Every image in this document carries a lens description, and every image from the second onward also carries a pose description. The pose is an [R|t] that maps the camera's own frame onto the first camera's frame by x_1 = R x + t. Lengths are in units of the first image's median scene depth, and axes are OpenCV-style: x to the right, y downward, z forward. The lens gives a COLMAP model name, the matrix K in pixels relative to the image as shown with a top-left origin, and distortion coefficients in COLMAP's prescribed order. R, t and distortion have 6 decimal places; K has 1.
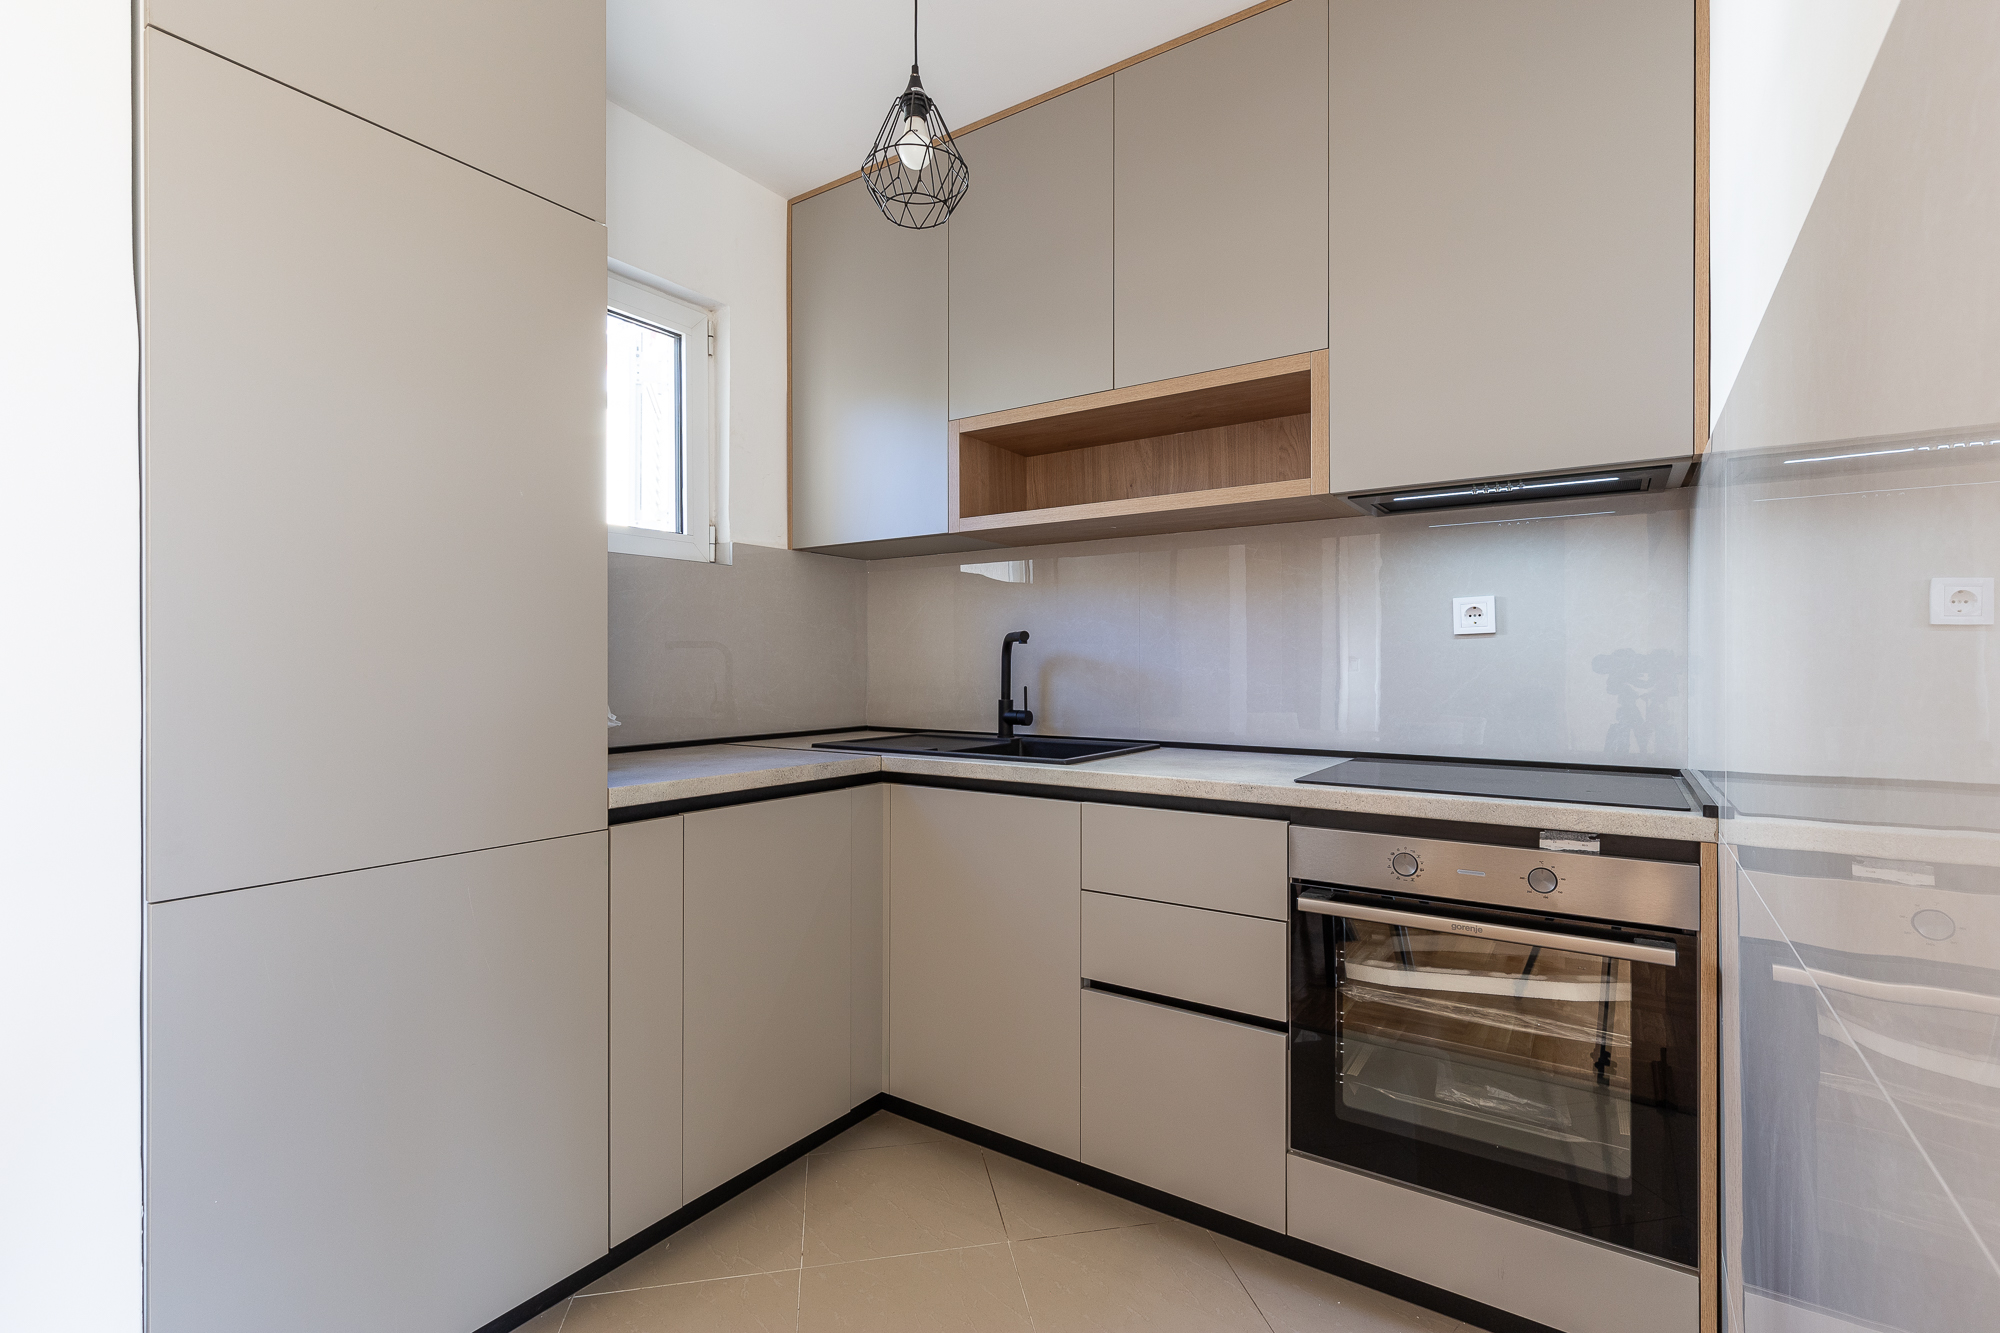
lens RADIAL K [[901.6, 0, 1010.8], [0, 901.6, 658.2], [0, 0, 1]] dist [0.009166, -0.000697]
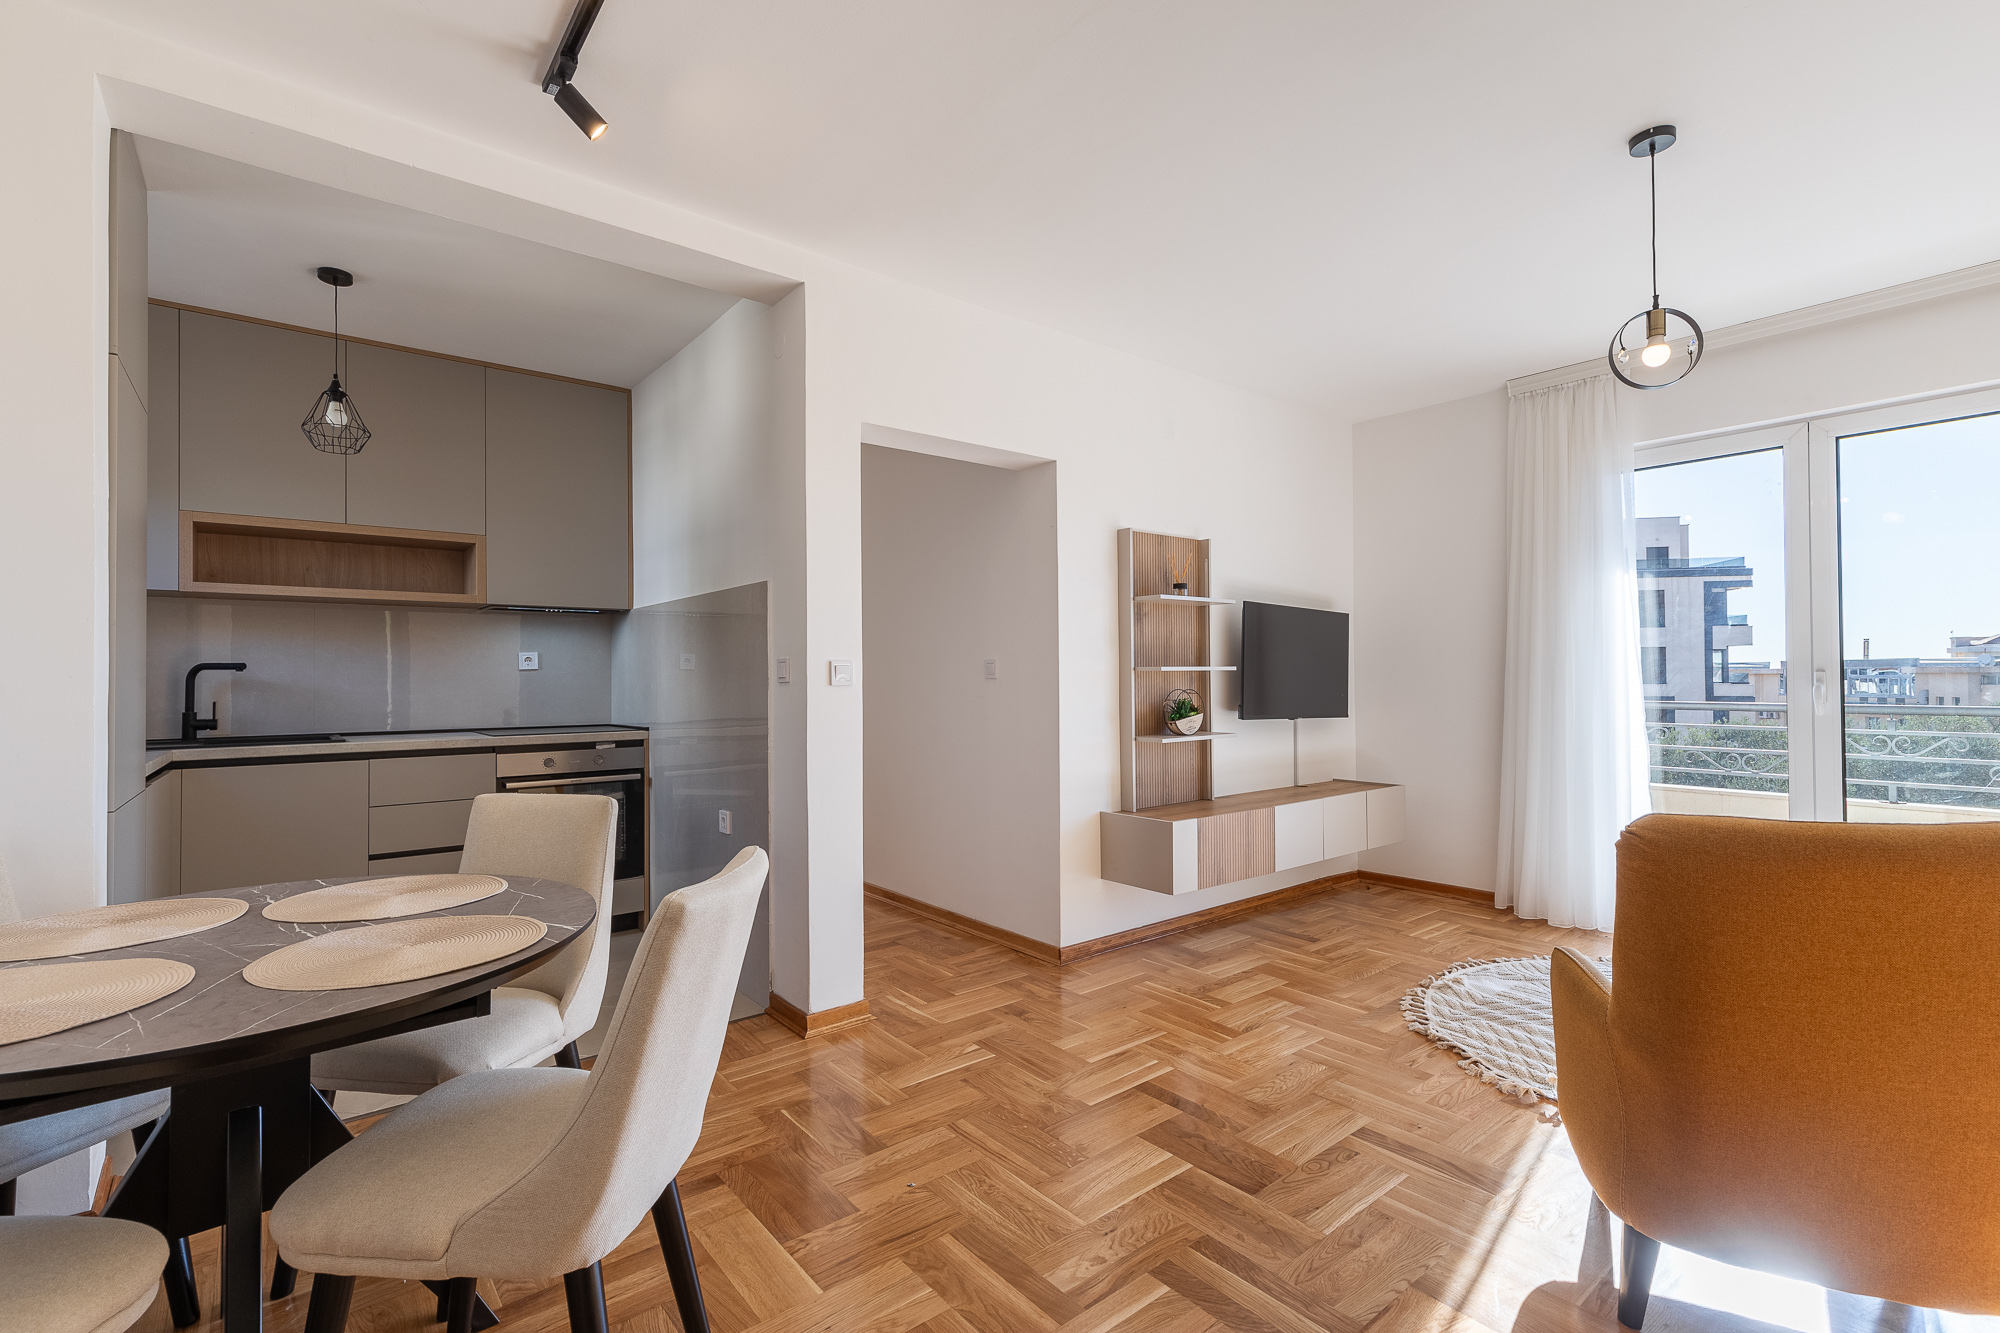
lens RADIAL K [[901.6, 0, 1007.2], [0, 901.6, 666.8], [0, 0, 1]] dist [0.009166, -0.000697]
pose [[0.303779, 0.010597, 0.952684, -1.258370], [0.000193, 0.999937, -0.011184, -0.009144], [-0.952743, 0.003581, 0.303758, -0.787506]]
